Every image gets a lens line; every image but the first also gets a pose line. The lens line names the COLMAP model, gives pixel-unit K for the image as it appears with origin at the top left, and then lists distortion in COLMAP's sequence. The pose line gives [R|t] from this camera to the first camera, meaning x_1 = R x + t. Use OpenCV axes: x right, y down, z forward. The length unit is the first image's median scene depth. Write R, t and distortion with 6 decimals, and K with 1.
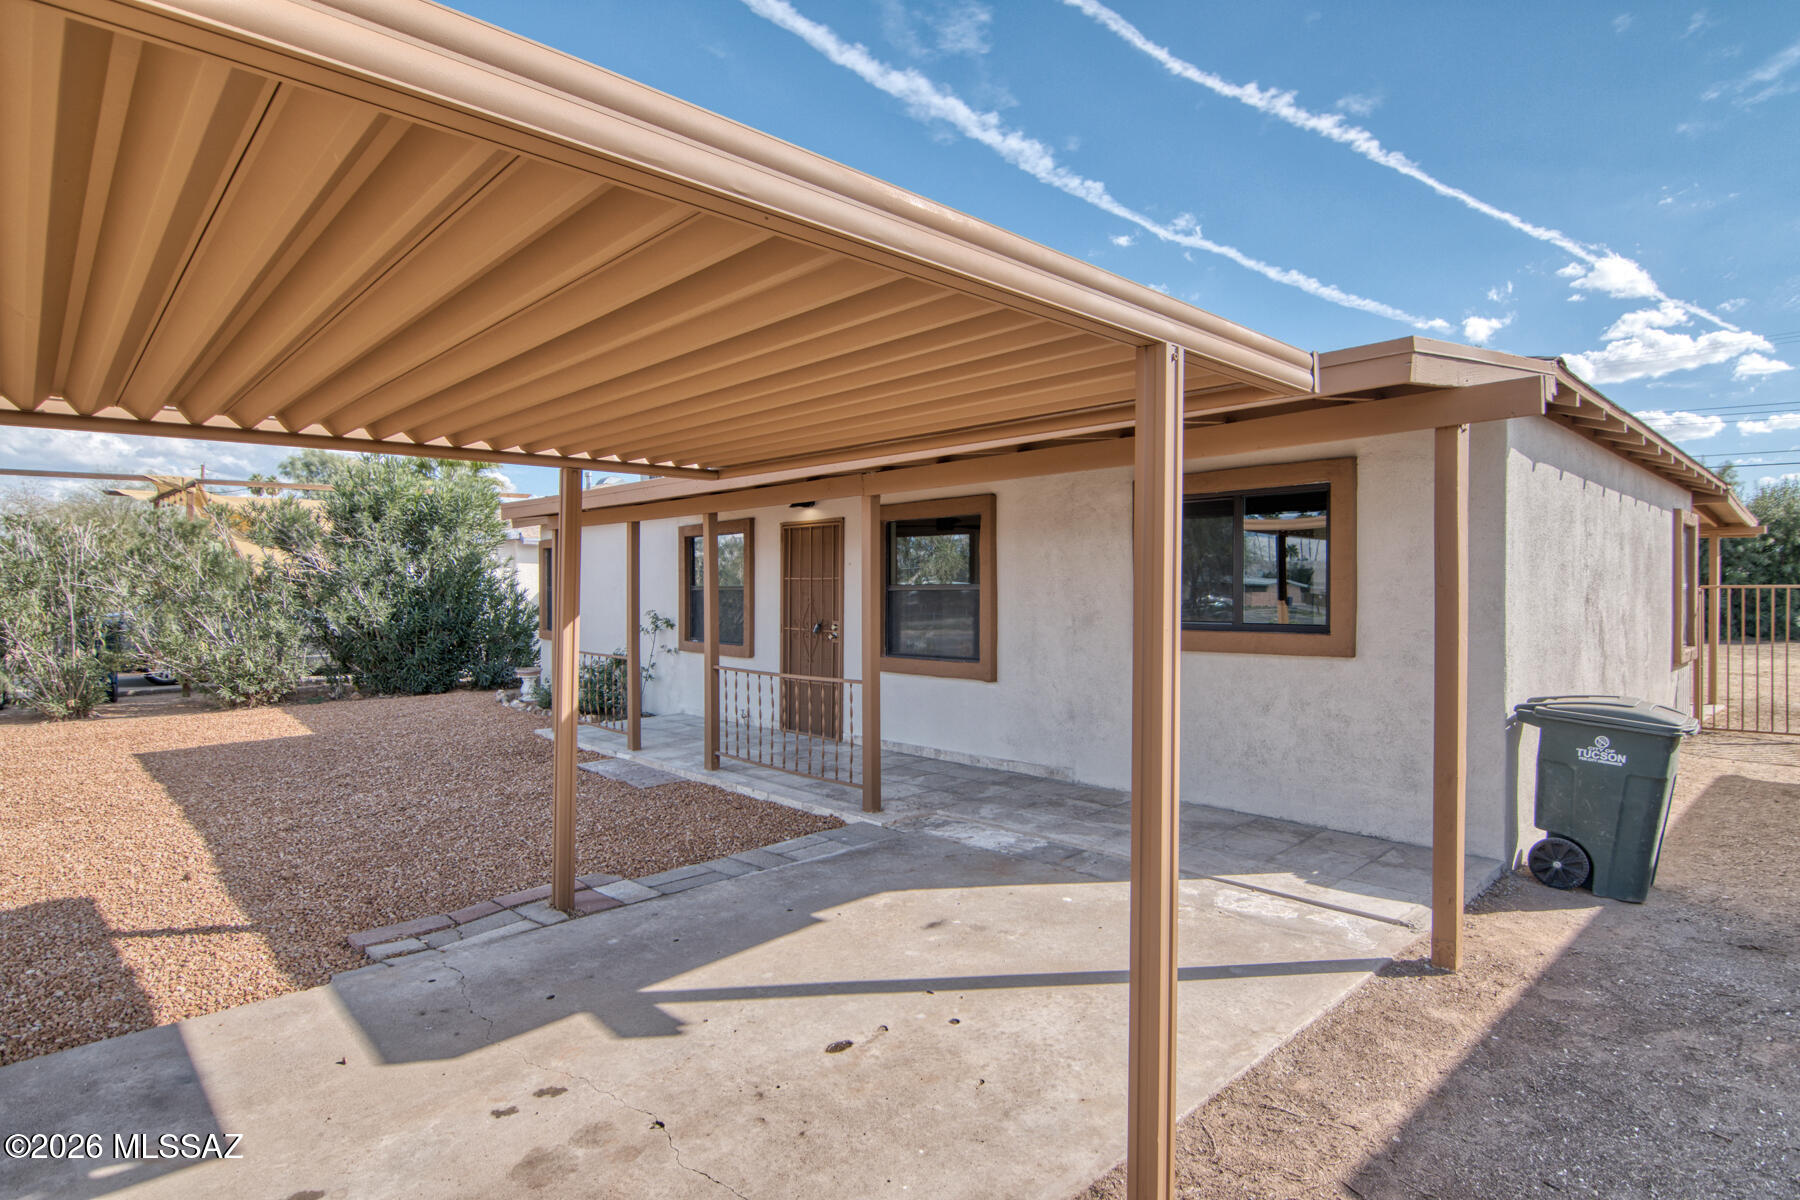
lens RADIAL K [[935.1, 0, 907.6], [0, 935.1, 601.1], [0, 0, 1]] dist [-0.003987, -0.005286]
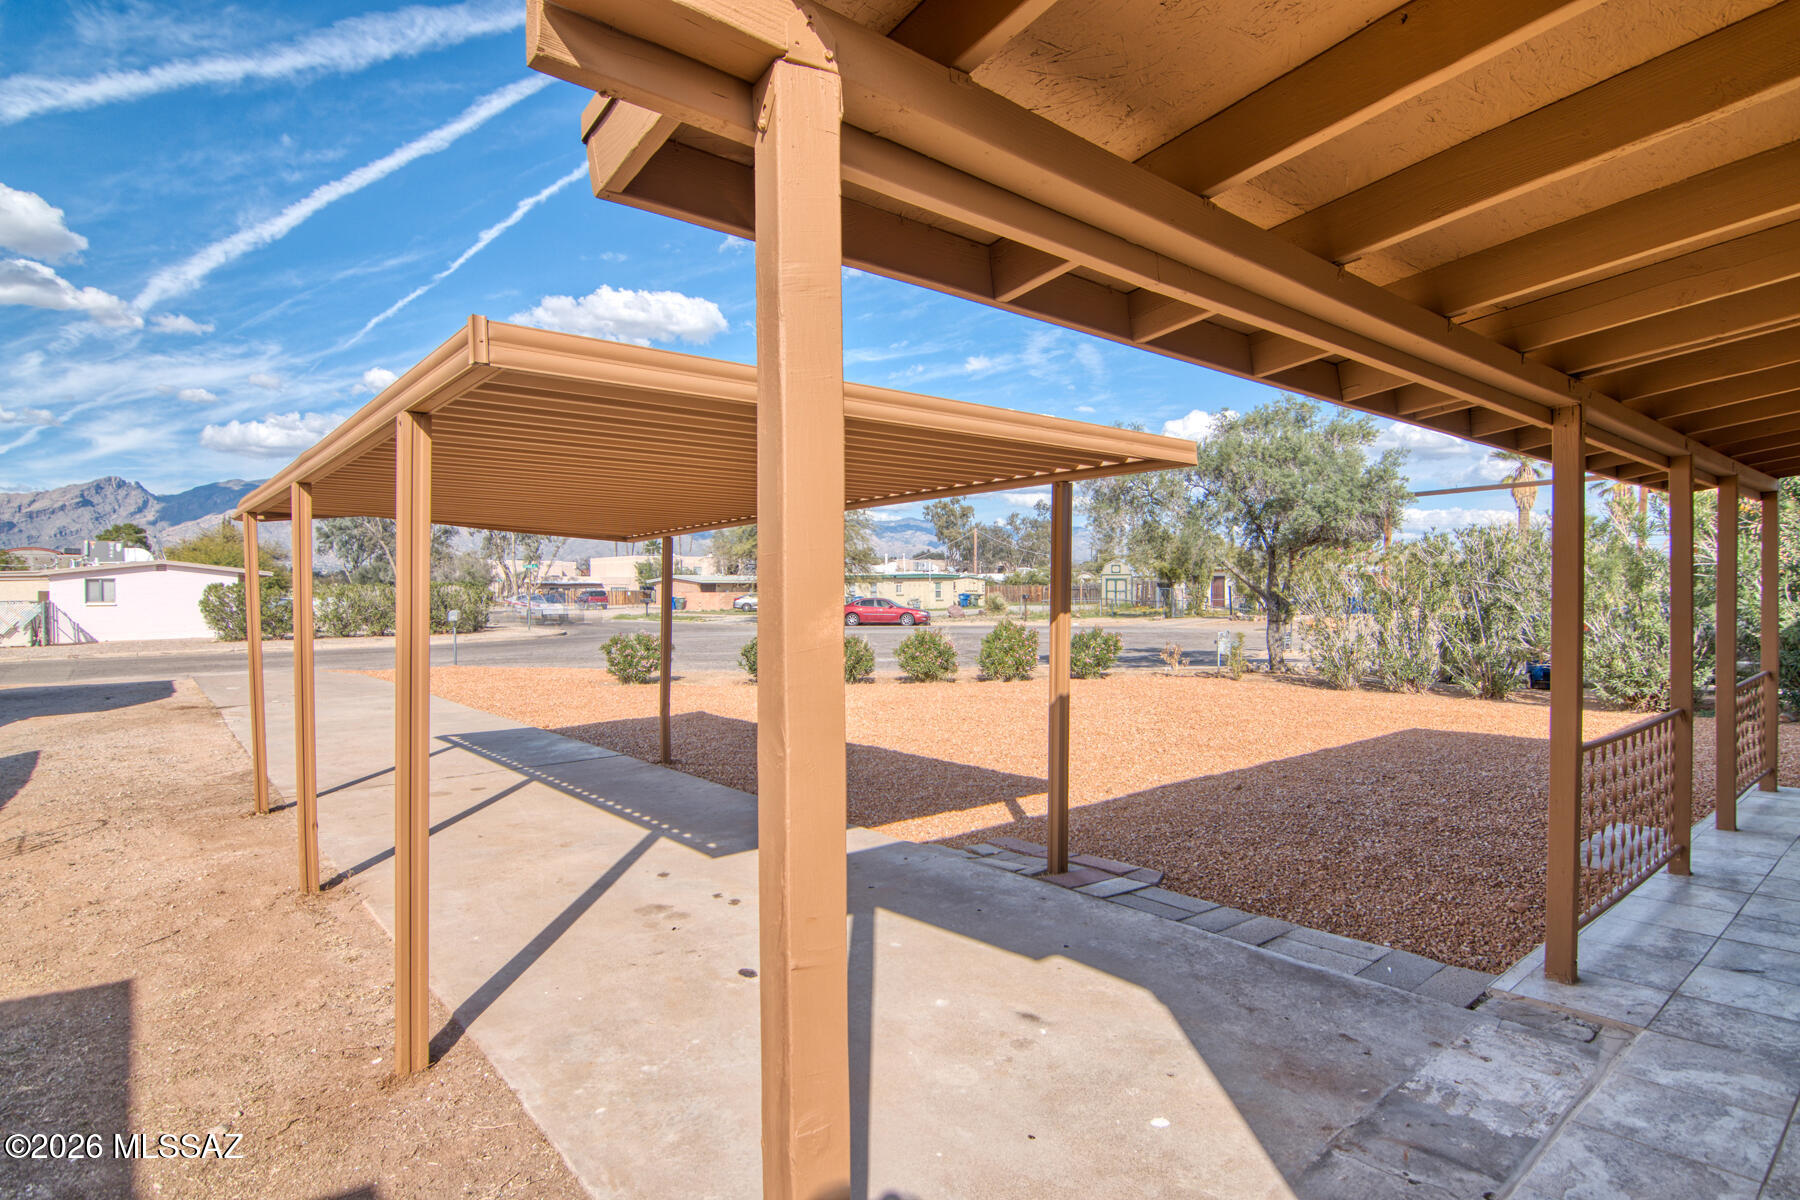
lens RADIAL K [[935.1, 0, 894.8], [0, 935.1, 593.0], [0, 0, 1]] dist [-0.003987, -0.005286]
pose [[-0.068452, 0.006606, -0.997633, 0.720889], [-0.008424, 0.999939, 0.007199, -0.013900], [0.997619, 0.008897, -0.068392, 0.823903]]
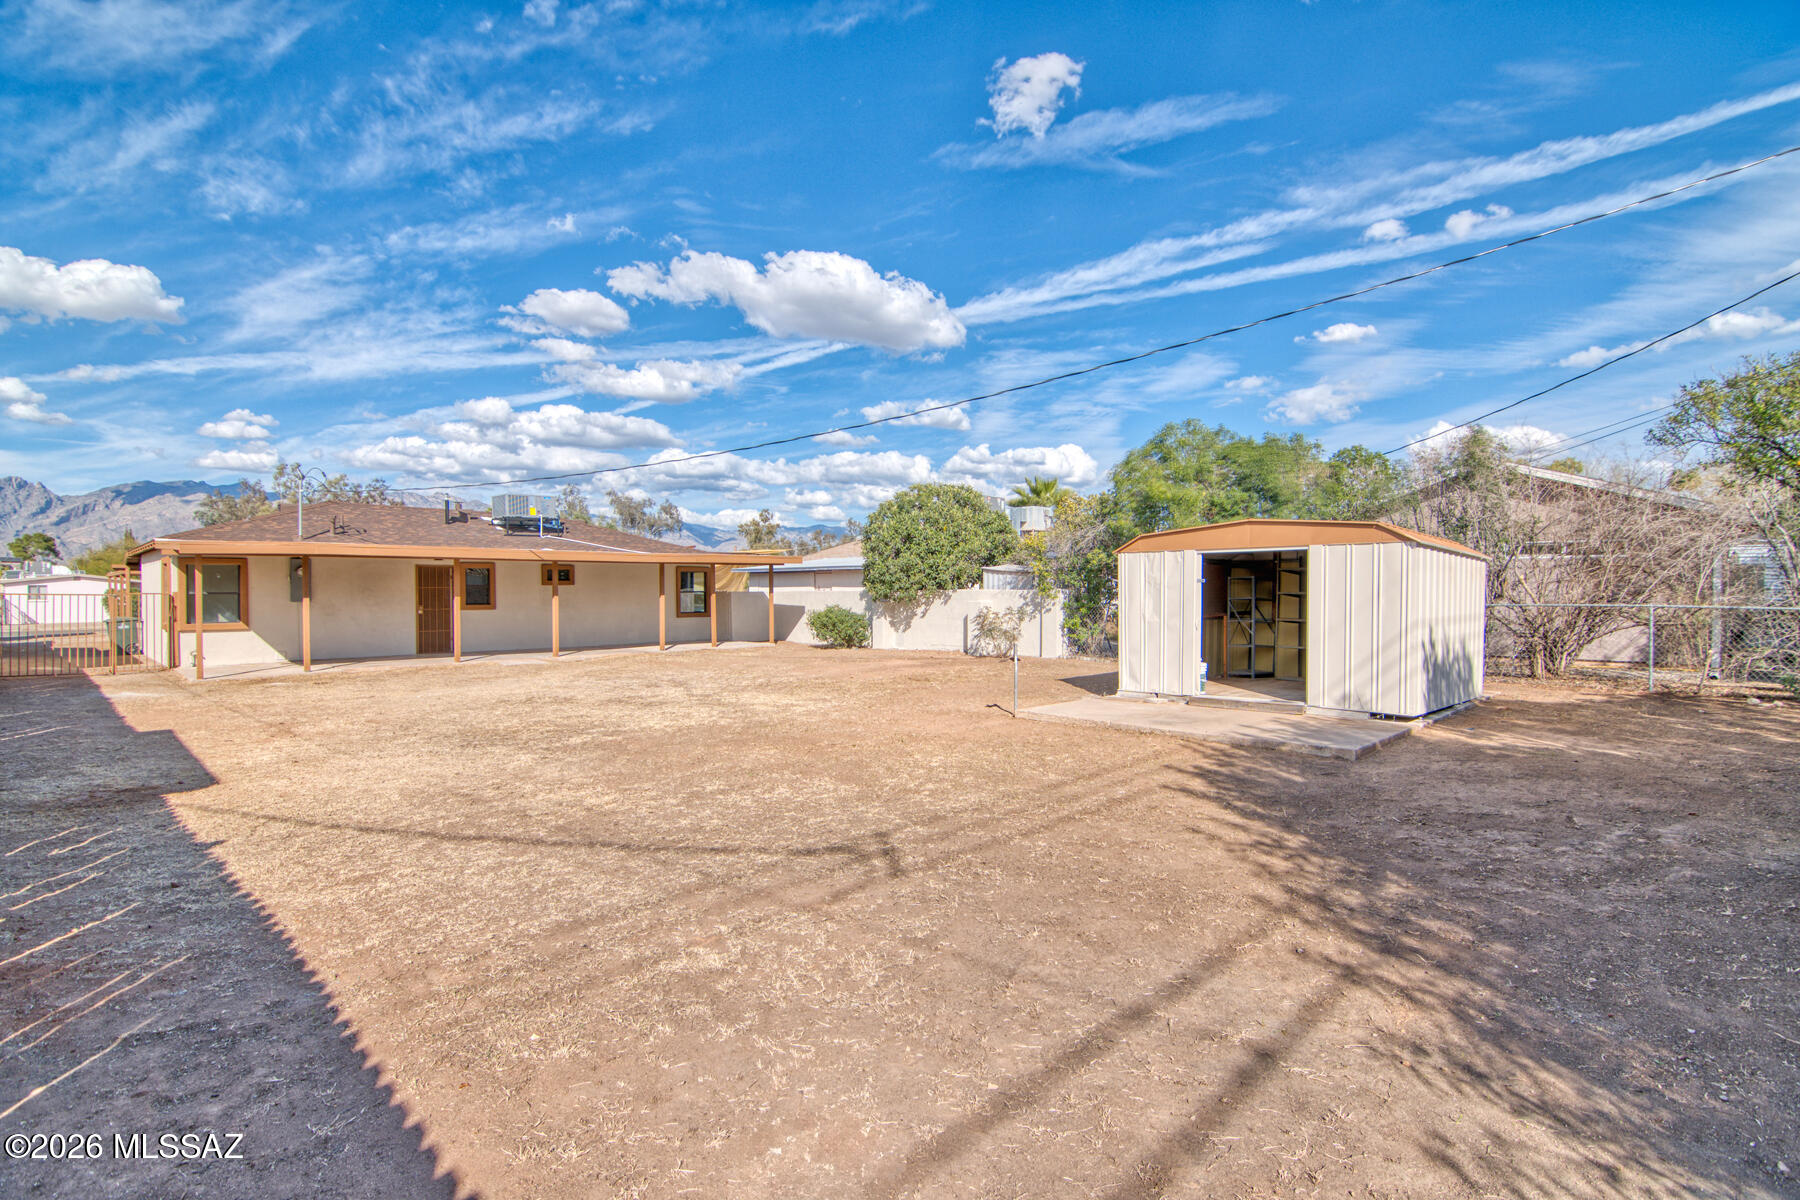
lens RADIAL K [[872.1, 0, 897.7], [0, 872.1, 590.1], [0, 0, 1]] dist [-0.018452, -0.001811]
pose [[0.036153, 0.002077, -0.999344, 0.798685], [-0.008792, 0.999960, 0.001760, -0.014962], [0.999308, 0.008723, 0.036169, 0.891552]]
